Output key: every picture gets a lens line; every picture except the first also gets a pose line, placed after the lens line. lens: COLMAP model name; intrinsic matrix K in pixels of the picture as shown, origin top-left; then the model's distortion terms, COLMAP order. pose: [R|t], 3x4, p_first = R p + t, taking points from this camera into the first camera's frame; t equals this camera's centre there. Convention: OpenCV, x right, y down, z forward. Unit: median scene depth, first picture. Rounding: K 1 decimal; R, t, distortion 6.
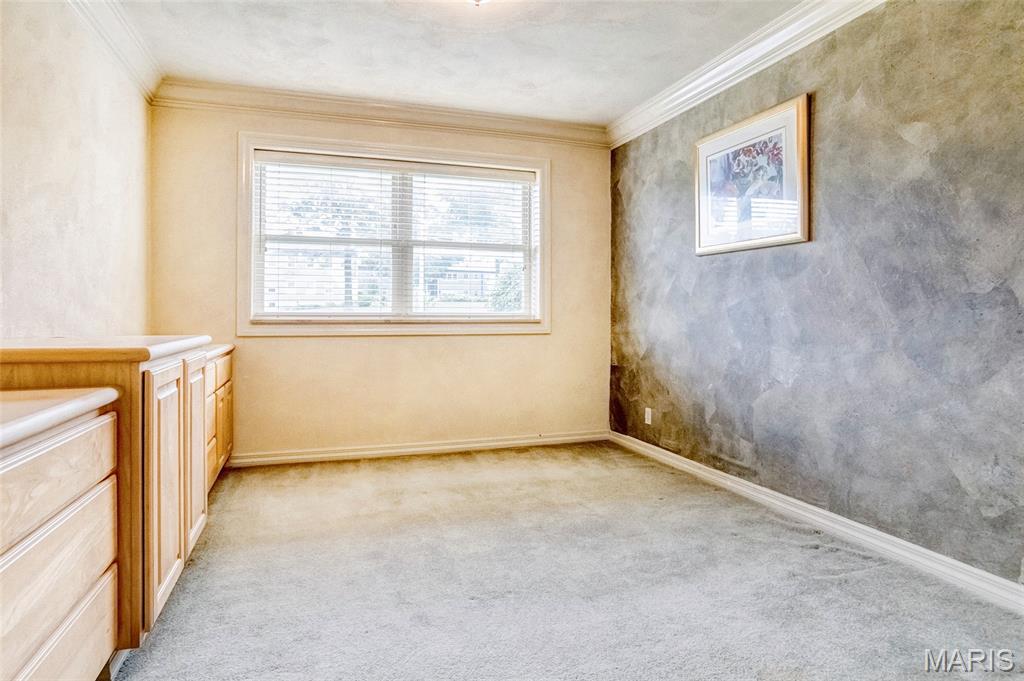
lens RADIAL K [[572.8, 0, 512.2], [0, 572.8, 331.7], [0, 0, 1]] dist [-0.035173, 0.006846]
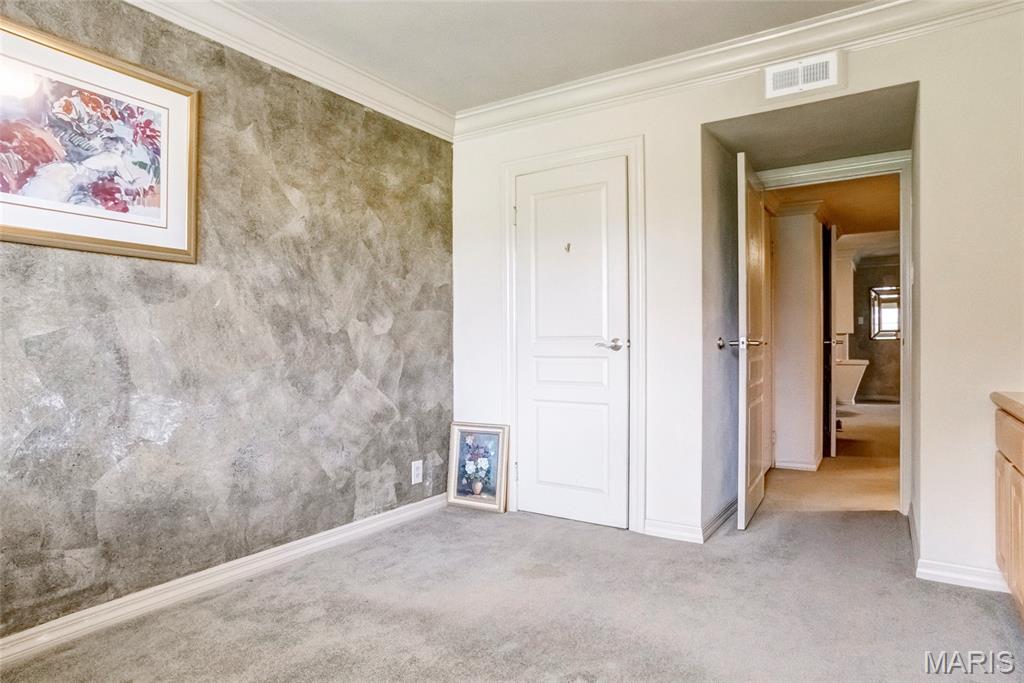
lens RADIAL K [[572.8, 0, 512.3], [0, 572.8, 343.3], [0, 0, 1]] dist [-0.035173, 0.006846]
pose [[-0.607871, -0.006389, 0.794010, -0.455869], [0.017466, 0.999618, 0.021415, -0.052227], [-0.793844, 0.026885, -0.607527, 1.185459]]
